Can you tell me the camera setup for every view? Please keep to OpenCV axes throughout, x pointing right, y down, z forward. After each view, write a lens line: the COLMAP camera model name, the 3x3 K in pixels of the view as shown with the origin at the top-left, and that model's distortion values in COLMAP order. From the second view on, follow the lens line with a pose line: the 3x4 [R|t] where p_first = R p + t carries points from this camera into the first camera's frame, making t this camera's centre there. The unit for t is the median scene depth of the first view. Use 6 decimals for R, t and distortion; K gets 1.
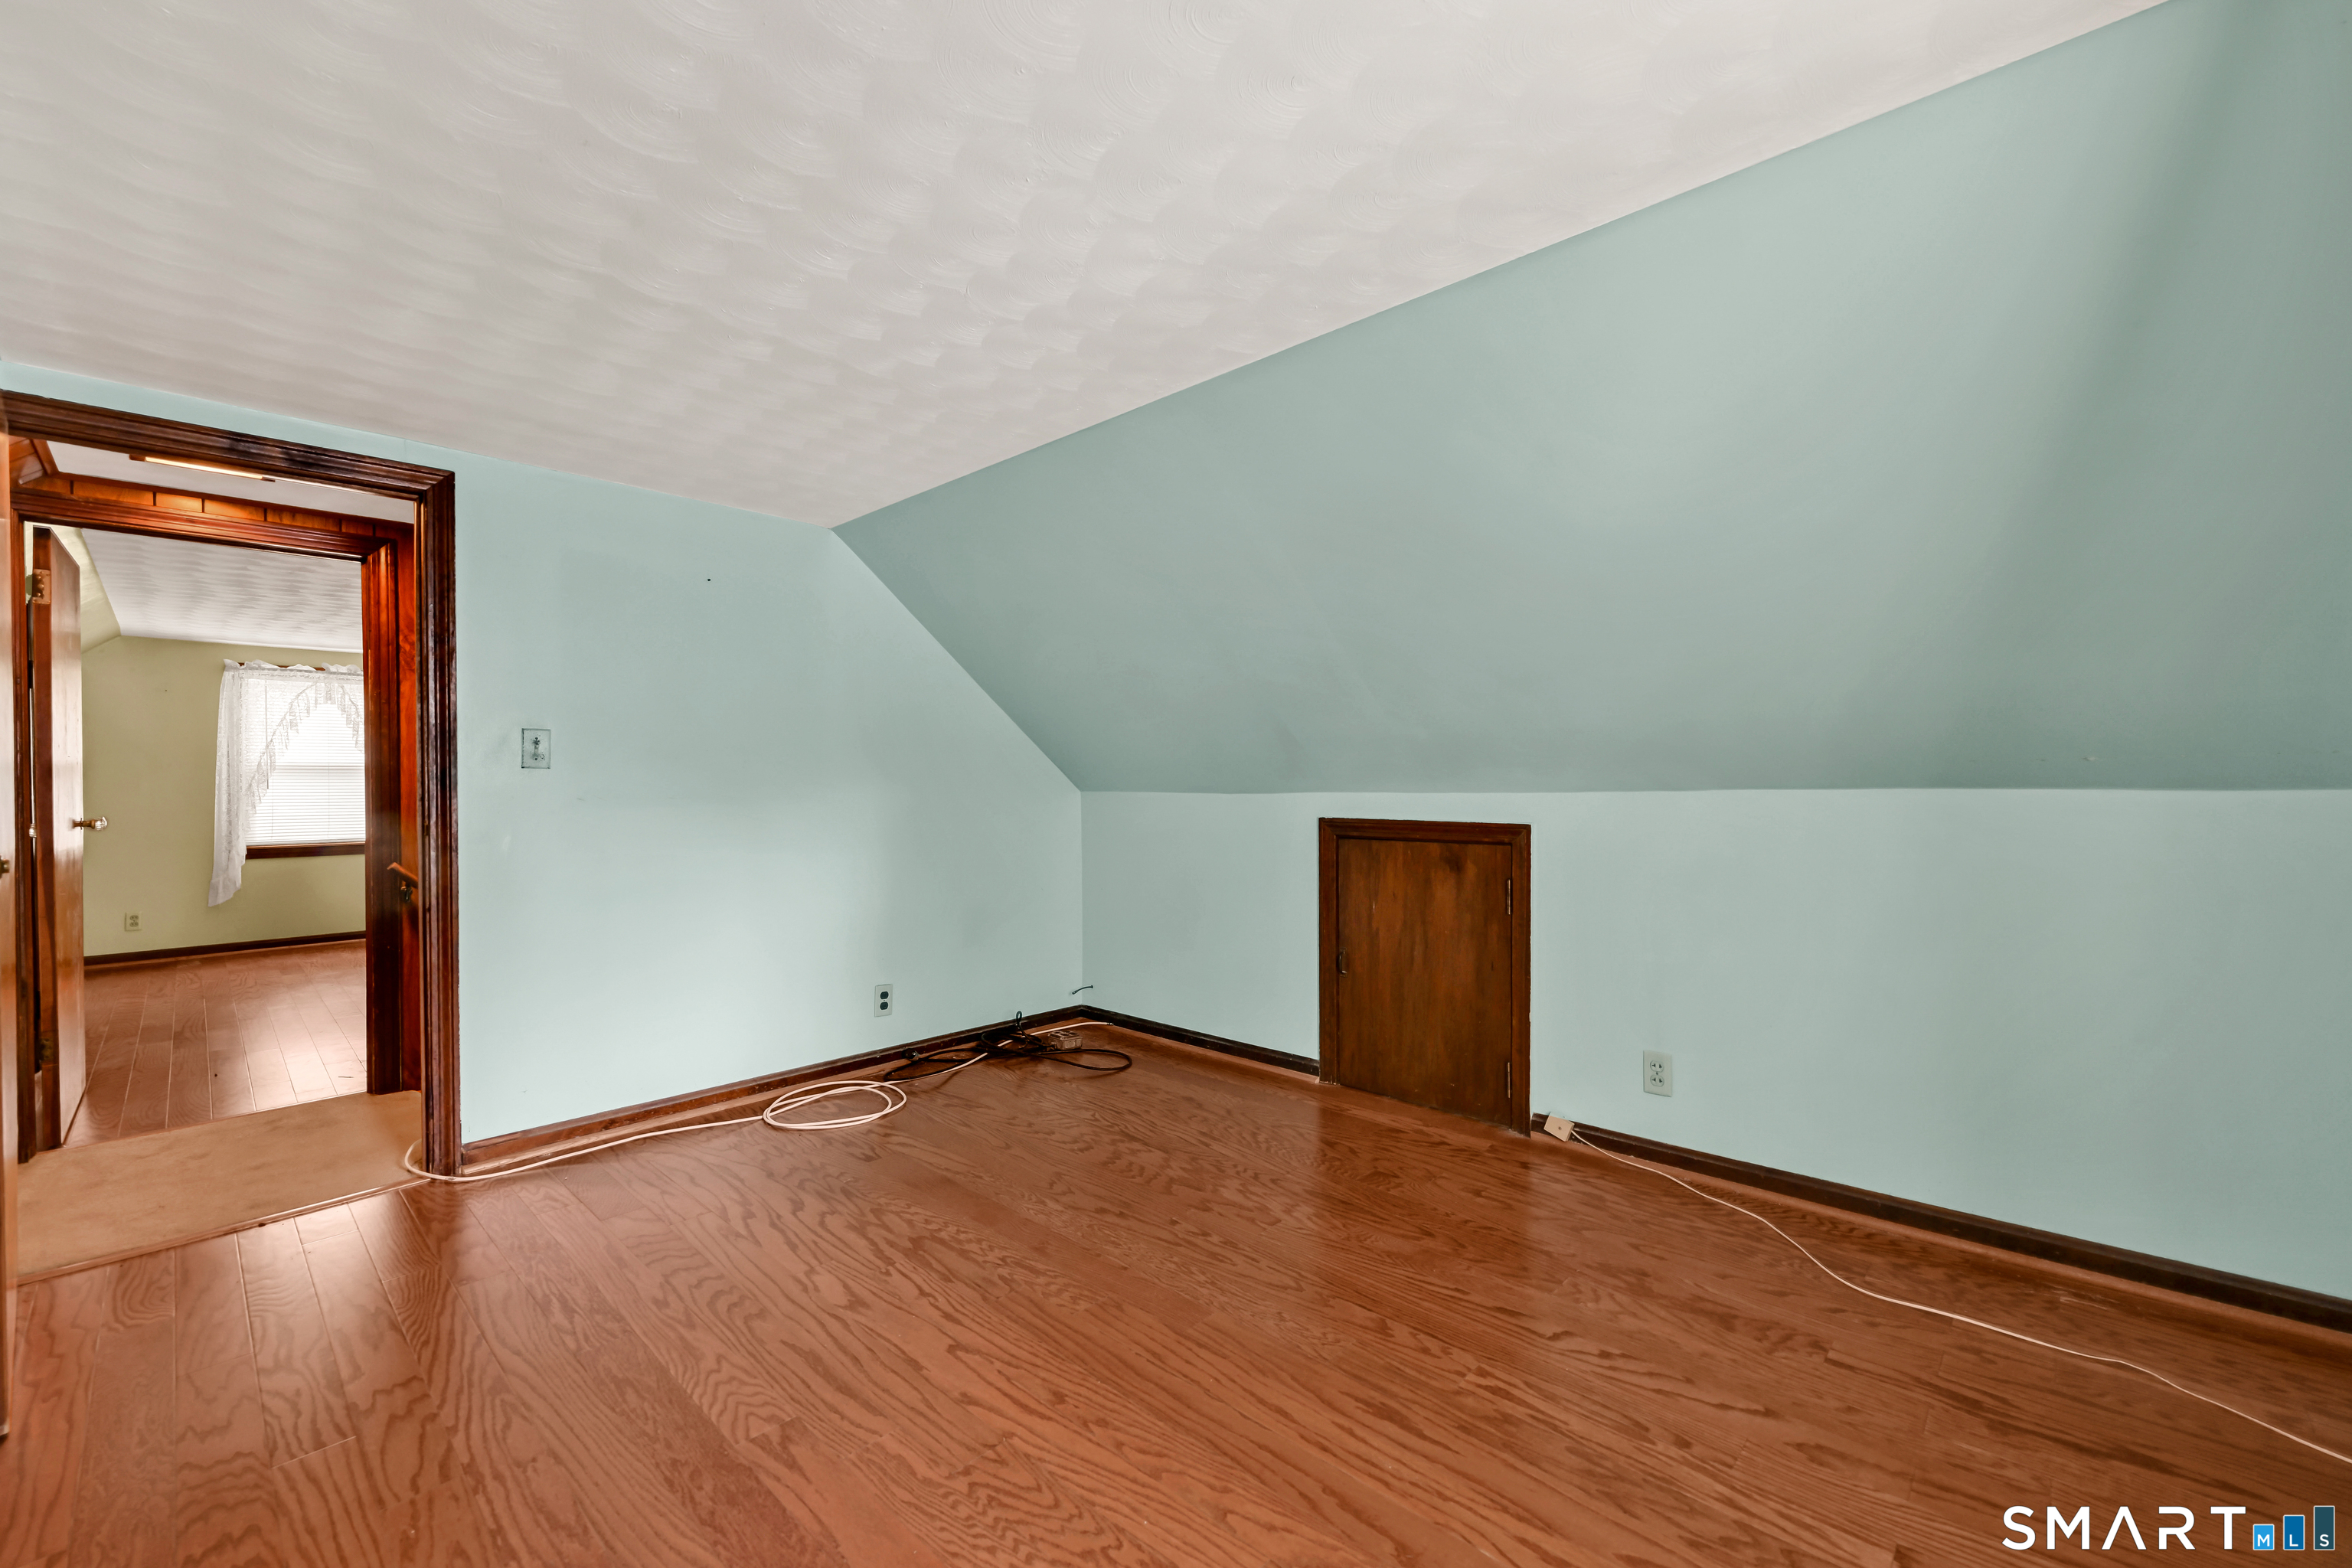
lens RADIAL K [[938.9, 0, 1176.1], [0, 938.9, 787.0], [0, 0, 1]] dist [-0.000307, 0.000006]
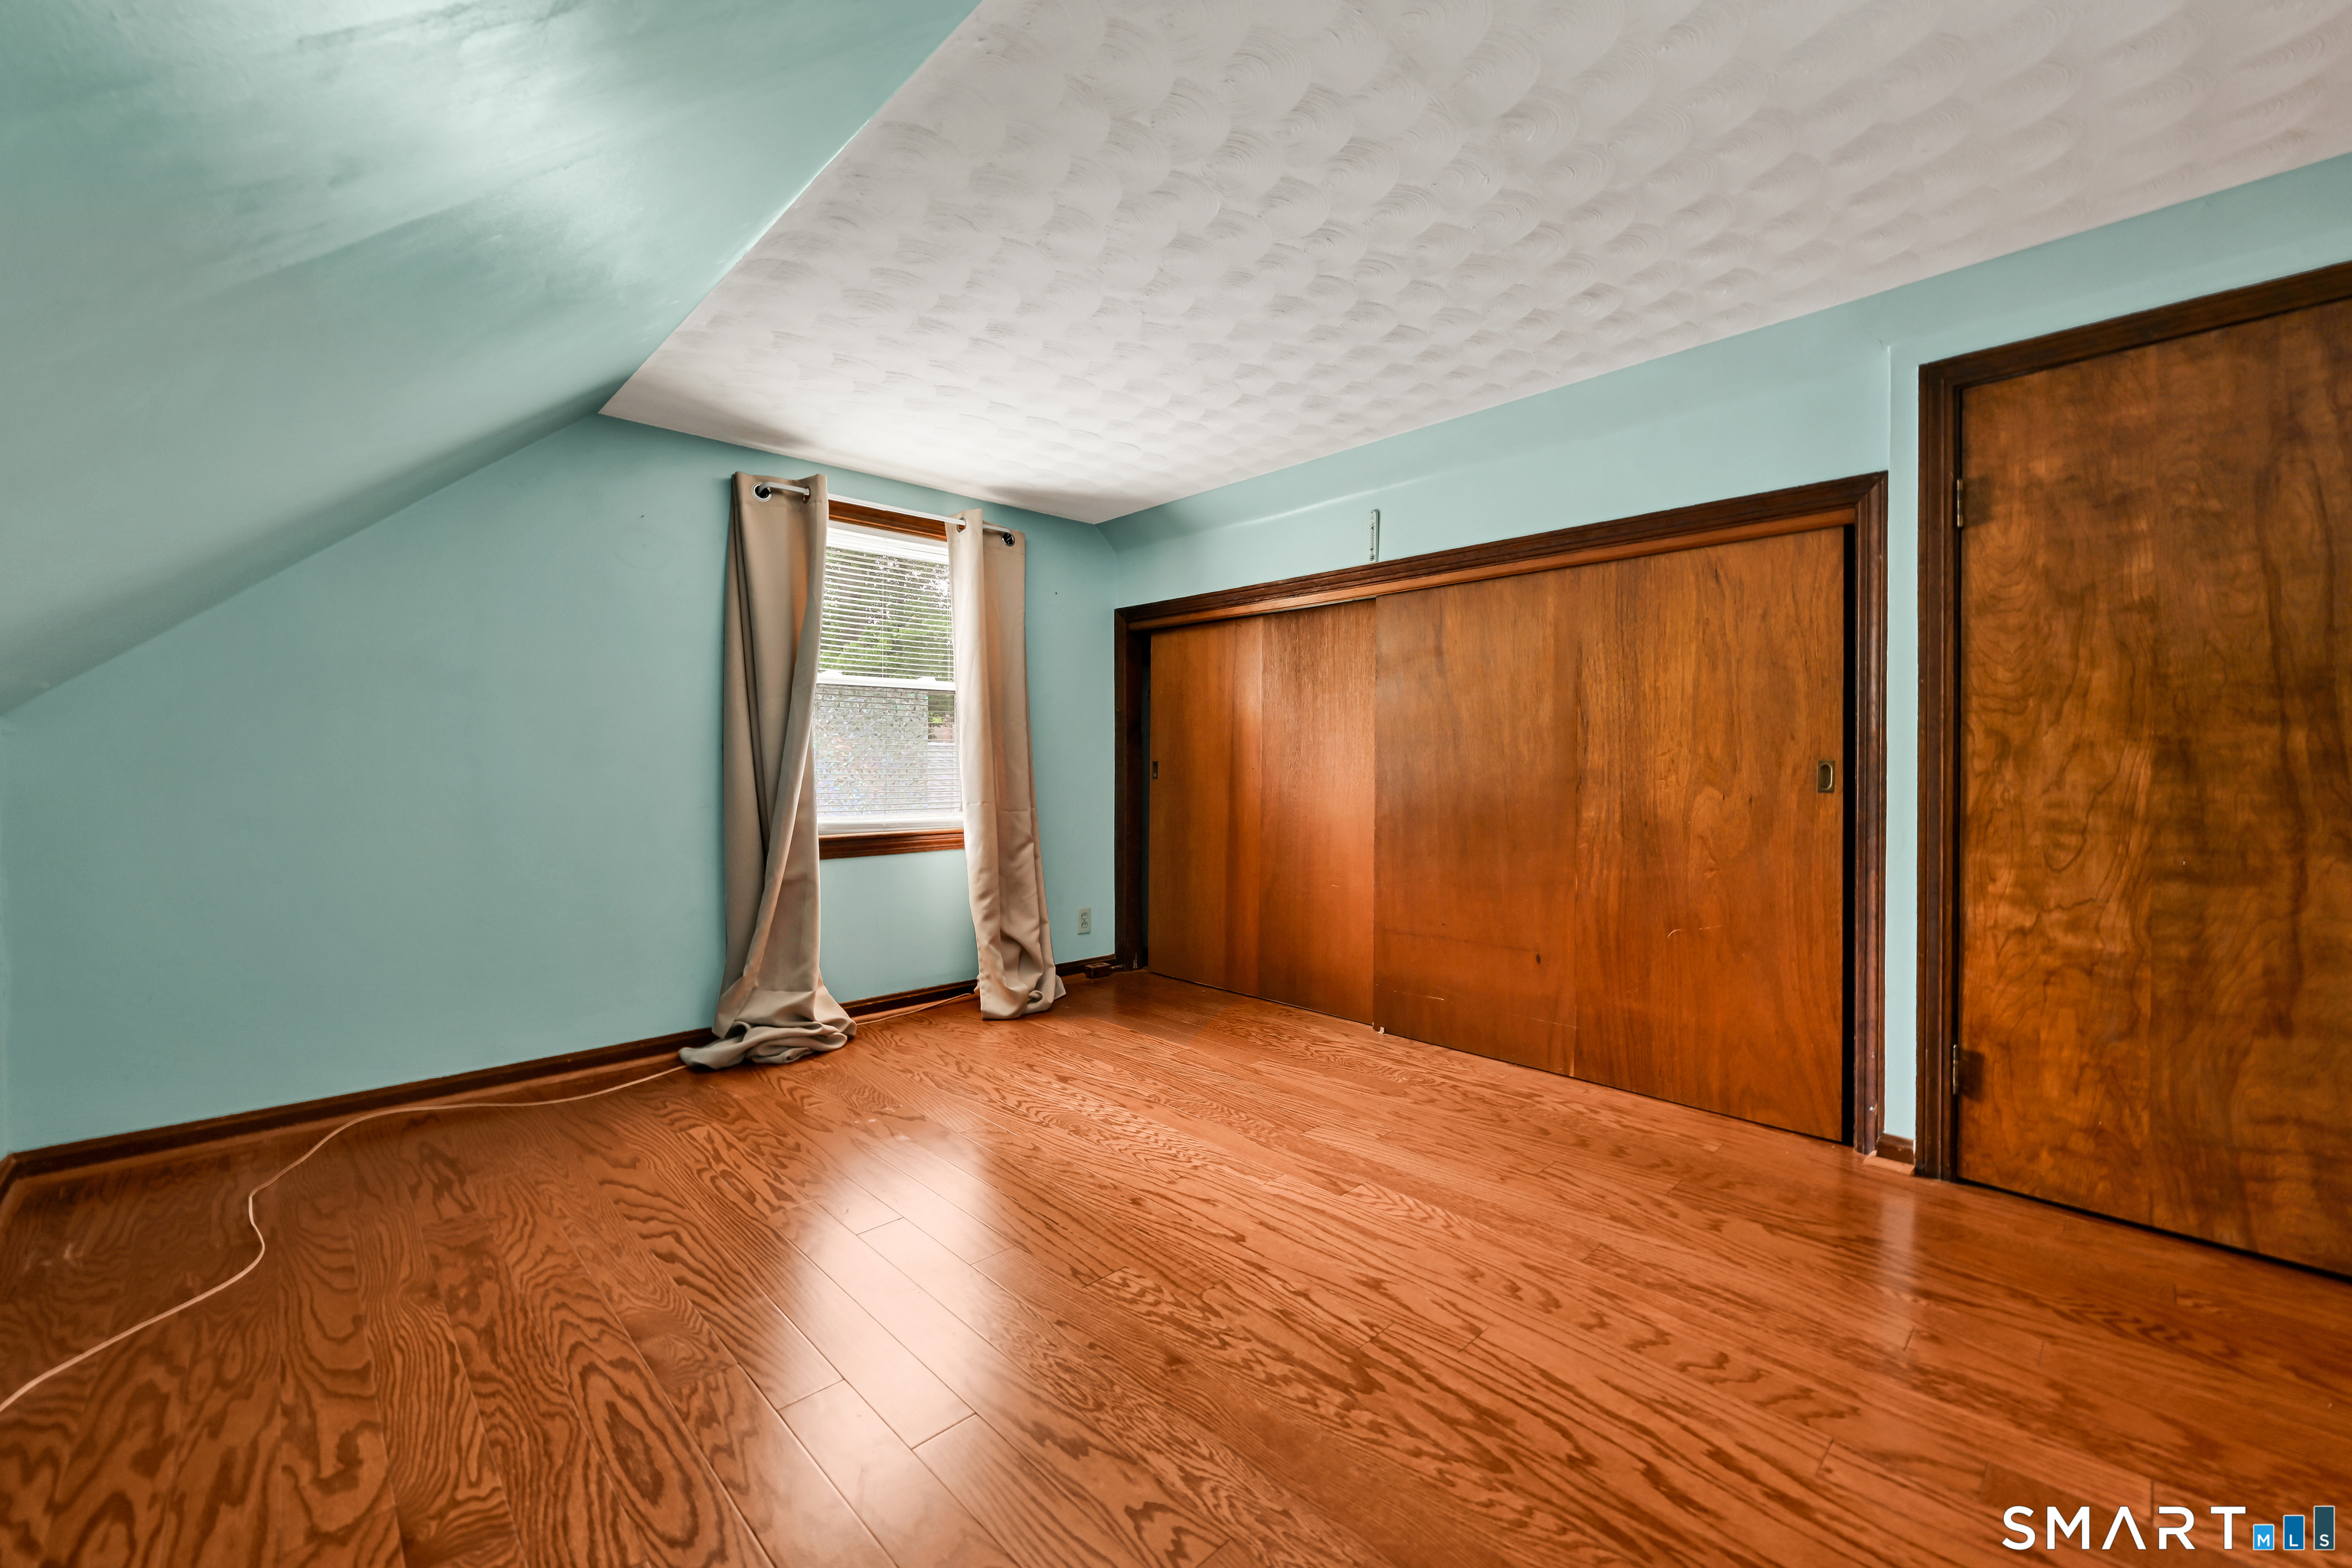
lens RADIAL K [[938.9, 0, 1176.0], [0, 938.9, 774.3], [0, 0, 1]] dist [-0.000307, 0.000006]
pose [[-0.998742, 0.009706, 0.049192, -0.201337], [0.010505, 0.999817, 0.015997, 0.059685], [-0.049027, 0.016493, -0.998661, 1.841679]]
